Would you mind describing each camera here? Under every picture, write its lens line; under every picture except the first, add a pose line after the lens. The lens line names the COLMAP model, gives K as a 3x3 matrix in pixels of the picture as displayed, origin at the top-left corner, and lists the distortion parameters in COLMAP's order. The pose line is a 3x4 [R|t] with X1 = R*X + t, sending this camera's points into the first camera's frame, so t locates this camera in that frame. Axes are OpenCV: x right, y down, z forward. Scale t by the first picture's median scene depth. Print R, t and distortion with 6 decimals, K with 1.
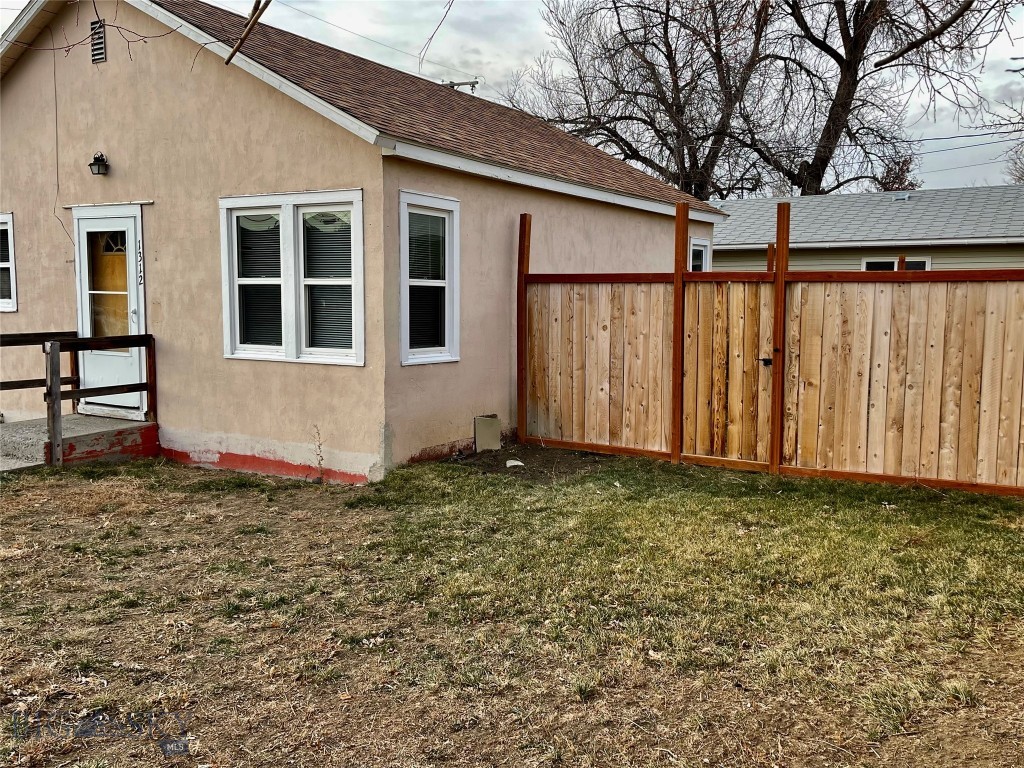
lens RADIAL K [[913.4, 0, 512.0], [0, 913.4, 384.0], [0, 0, 1]] dist [0.048888, -0.002945]
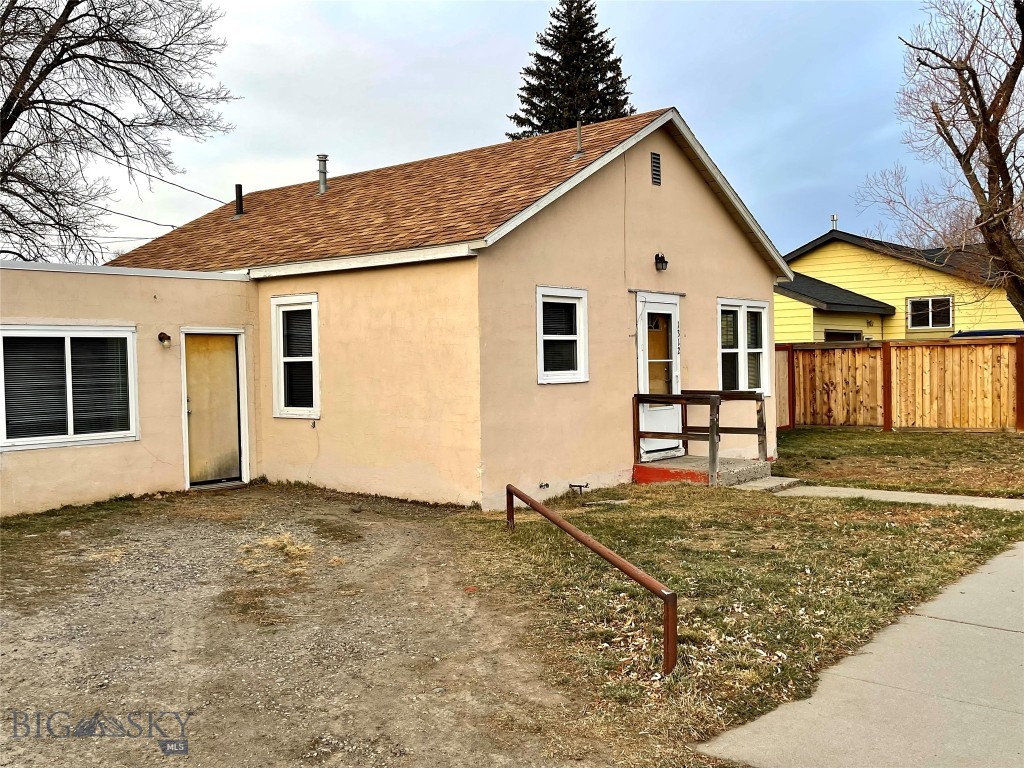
lens RADIAL K [[984.8, 0, 512.0], [0, 984.8, 384.0], [0, 0, 1]] dist [0.125725, 0.001936]
pose [[0.175773, -0.031122, 0.983939, -1.989184], [0.120859, 0.992621, 0.009806, -0.114936], [-0.976984, 0.117194, 0.178237, 1.051786]]
